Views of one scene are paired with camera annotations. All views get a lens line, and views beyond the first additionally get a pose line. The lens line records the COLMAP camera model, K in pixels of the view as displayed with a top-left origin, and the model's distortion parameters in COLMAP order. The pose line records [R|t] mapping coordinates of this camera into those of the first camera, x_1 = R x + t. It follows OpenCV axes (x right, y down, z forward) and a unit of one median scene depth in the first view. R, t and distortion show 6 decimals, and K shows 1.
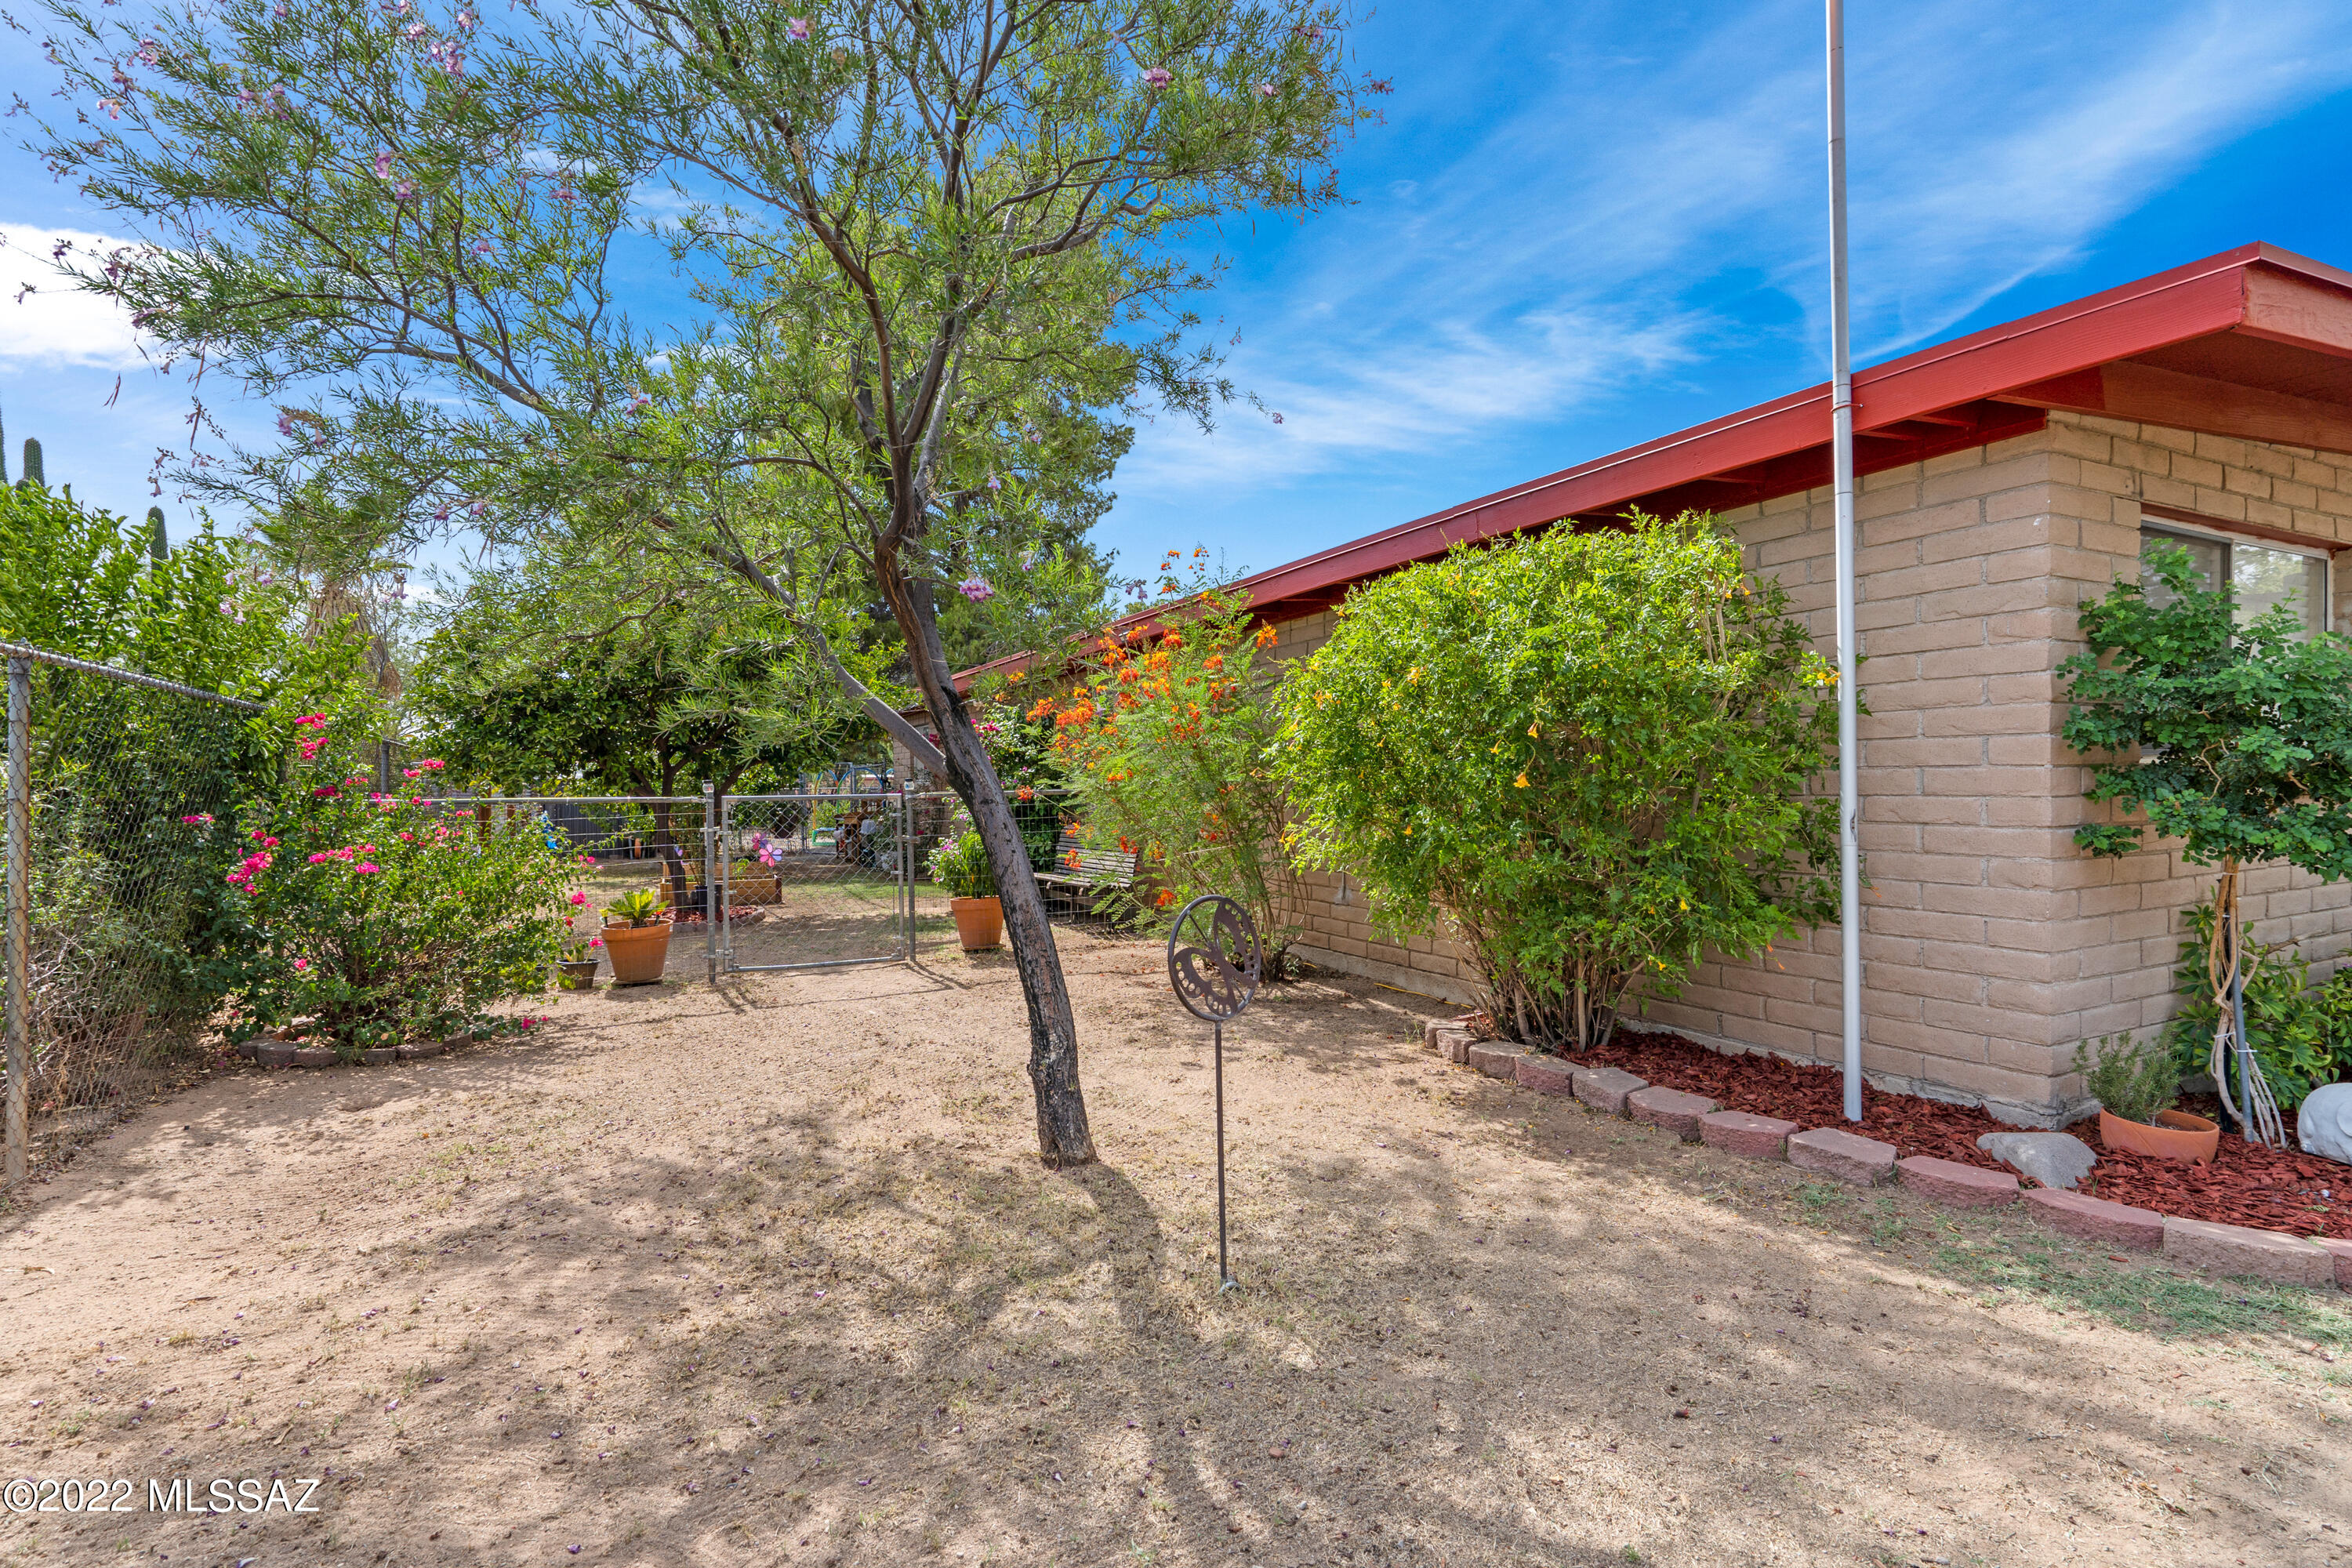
lens RADIAL K [[1082.0, 0, 1185.5], [0, 1082.0, 782.3], [0, 0, 1]] dist [-0.002452, 0.000288]
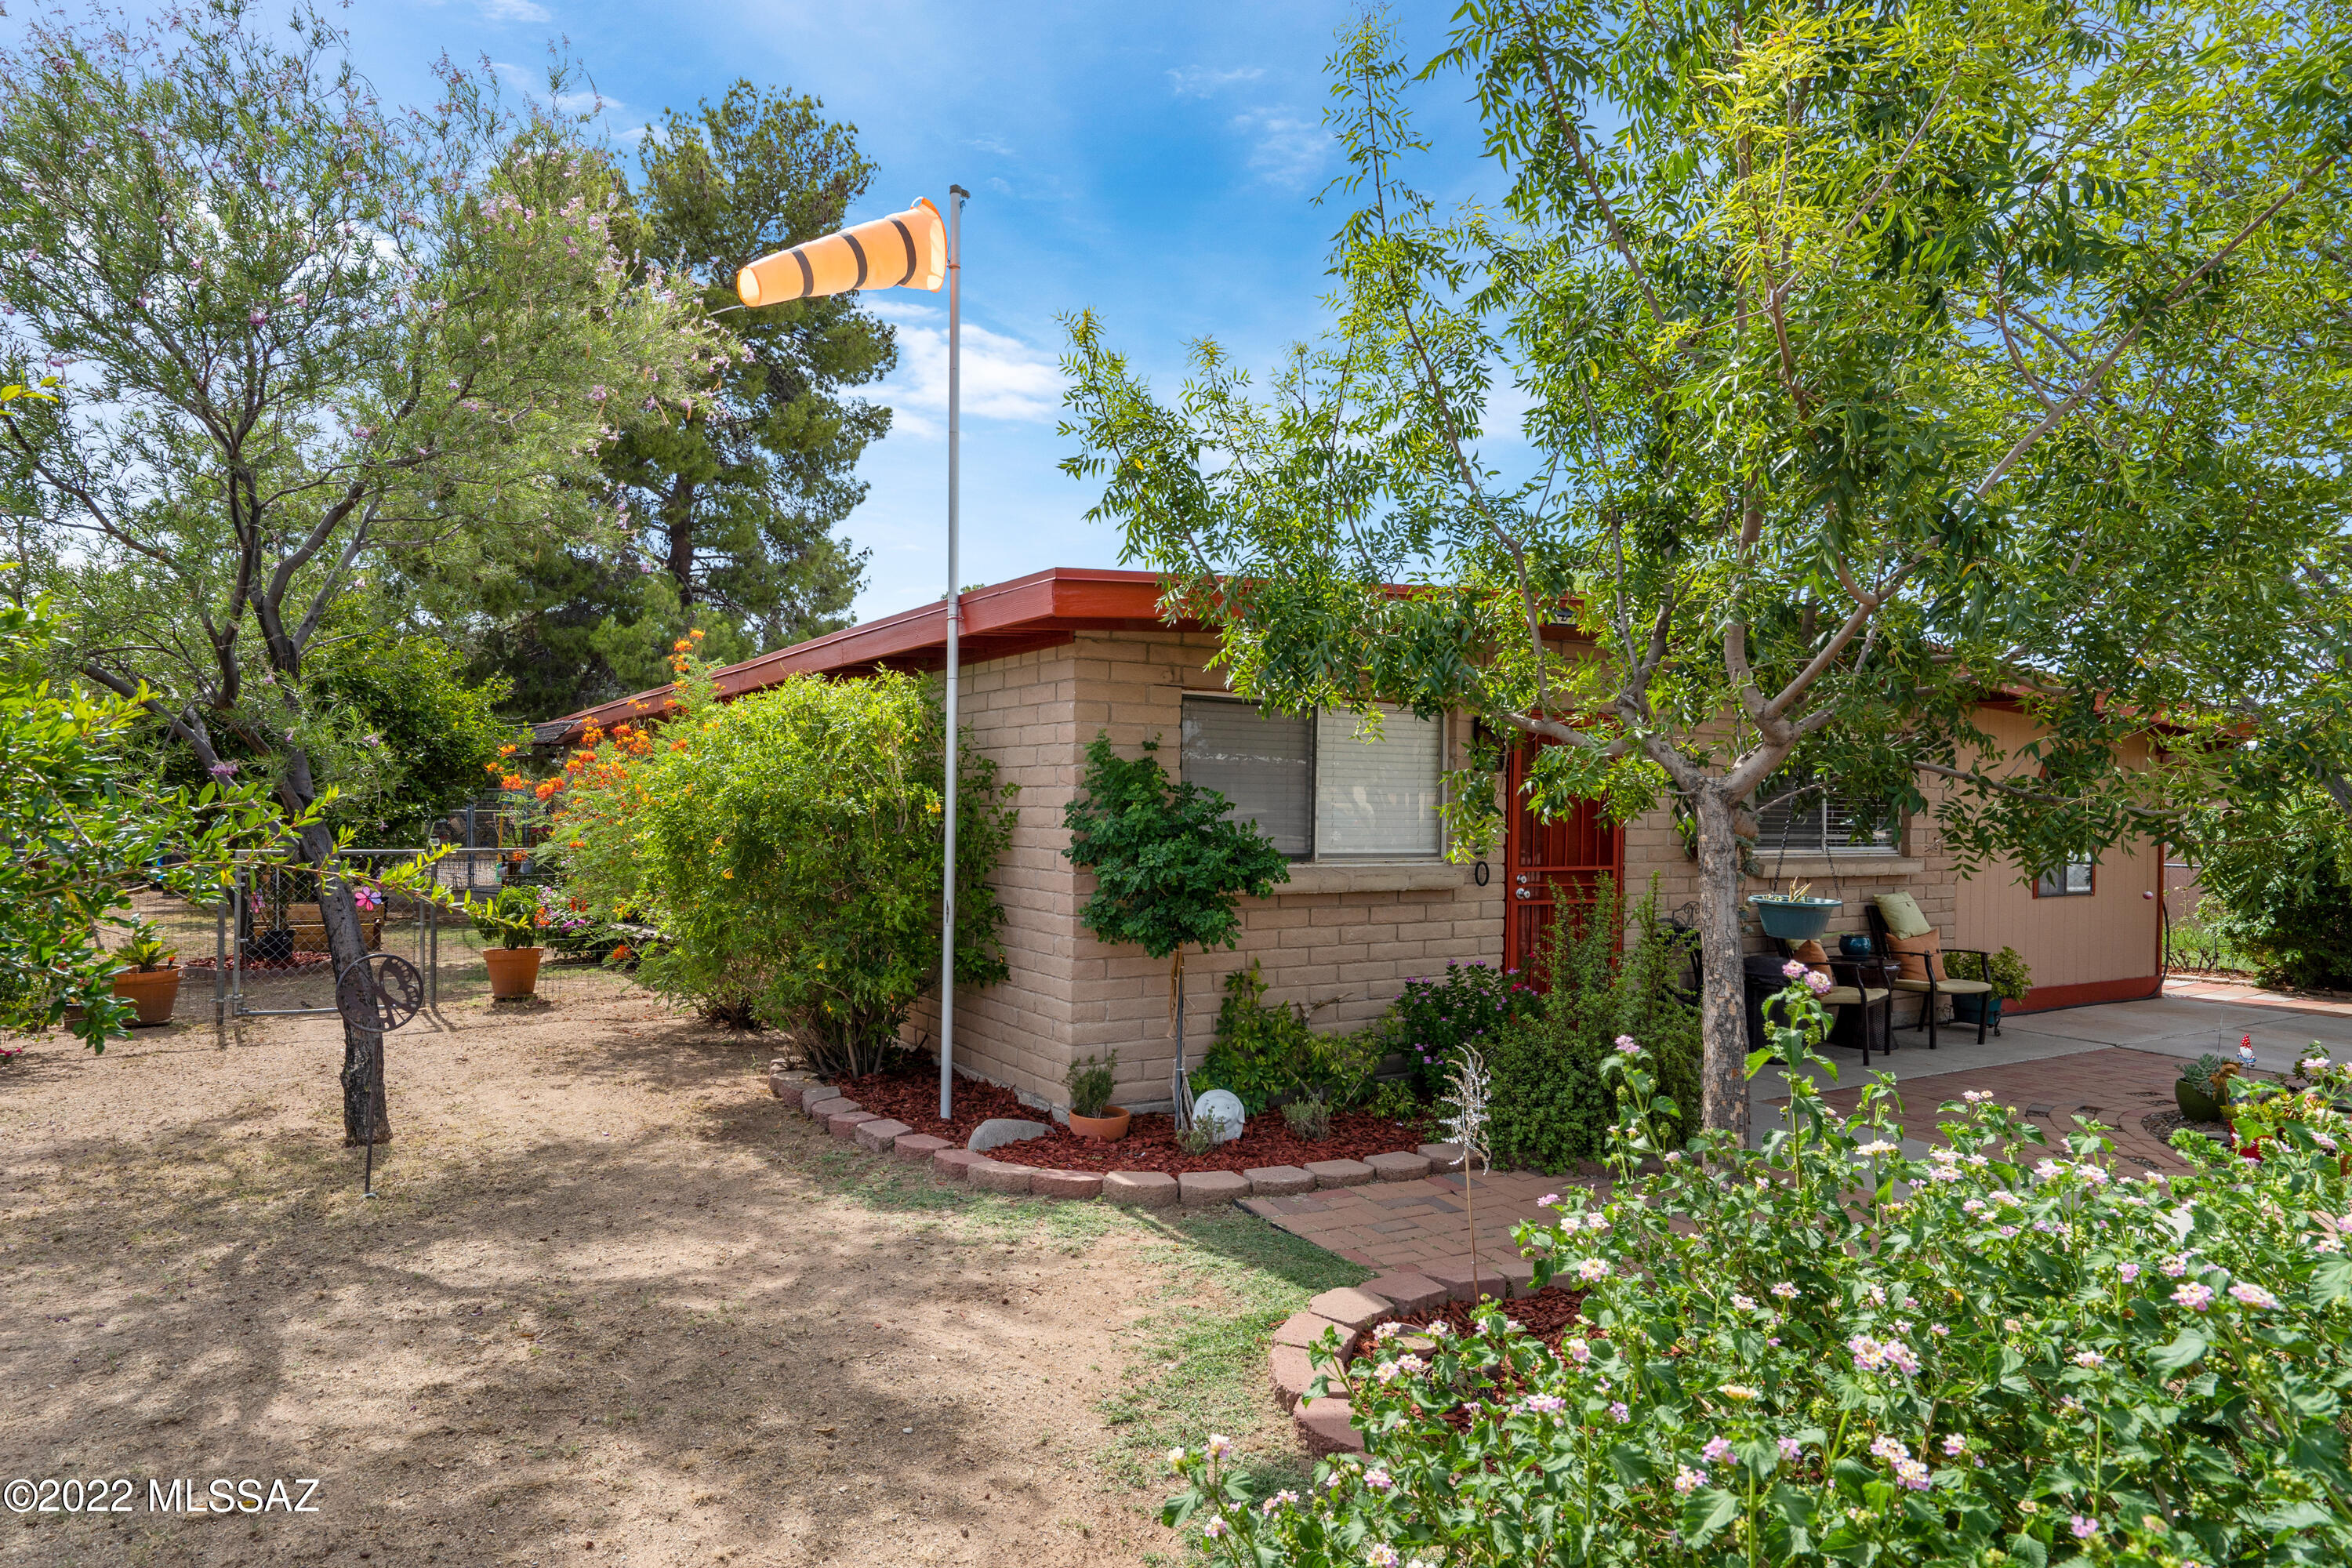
lens RADIAL K [[1357.5, 0, 1175.6], [0, 1357.5, 791.1], [0, 0, 1]] dist [0.001051, 0.000003]
pose [[0.995603, 0.029963, 0.088757, 0.744484], [-0.028751, 0.999476, -0.014897, -0.098619], [-0.089157, 0.012280, 0.995942, -0.810658]]
